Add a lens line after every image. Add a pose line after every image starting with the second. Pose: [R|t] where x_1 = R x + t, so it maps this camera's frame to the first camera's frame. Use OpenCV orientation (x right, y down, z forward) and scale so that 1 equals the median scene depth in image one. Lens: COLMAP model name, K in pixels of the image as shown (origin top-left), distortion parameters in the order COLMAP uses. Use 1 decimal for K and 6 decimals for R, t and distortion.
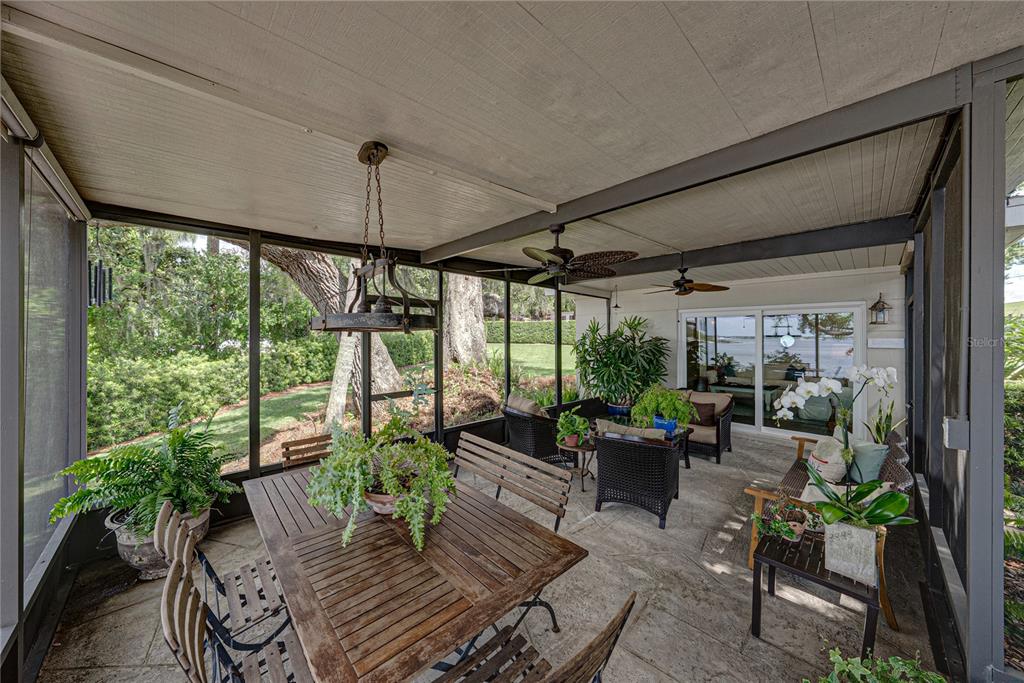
lens RADIAL K [[360.8, 0, 512.0], [0, 360.8, 341.5], [0, 0, 1]] dist [-0.000830, -0.000054]
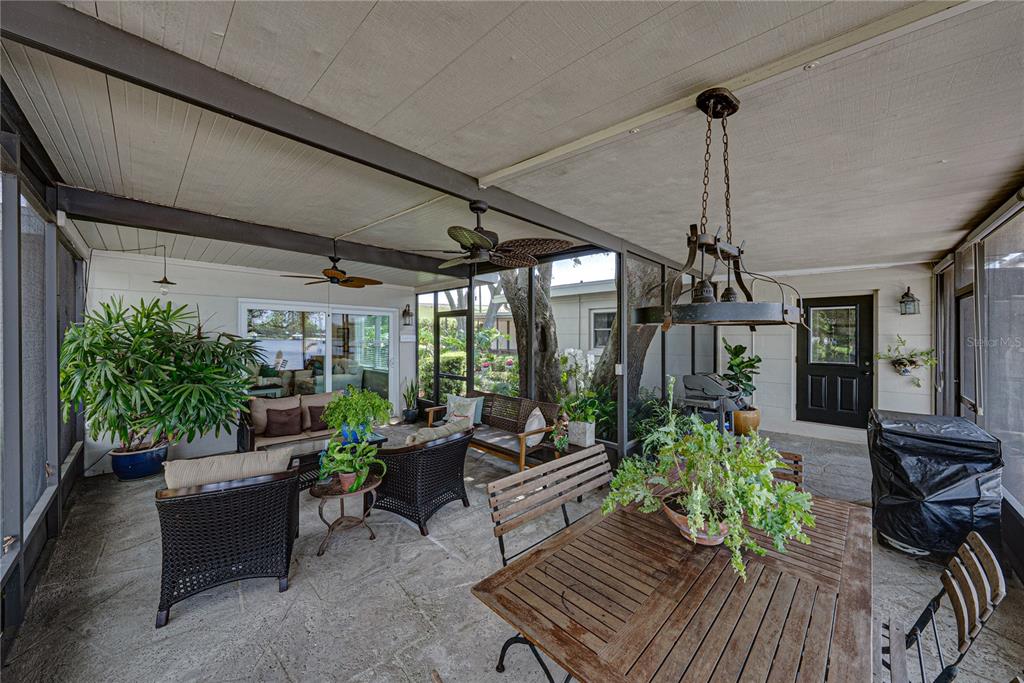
lens RADIAL K [[360.8, 0, 512.0], [0, 360.8, 341.5], [0, 0, 1]] dist [-0.000830, -0.000054]
pose [[-0.044173, -0.016315, 0.998891, -0.468826], [0.004629, 0.999853, 0.016536, -0.001688], [-0.999013, 0.005355, -0.044091, 0.598510]]
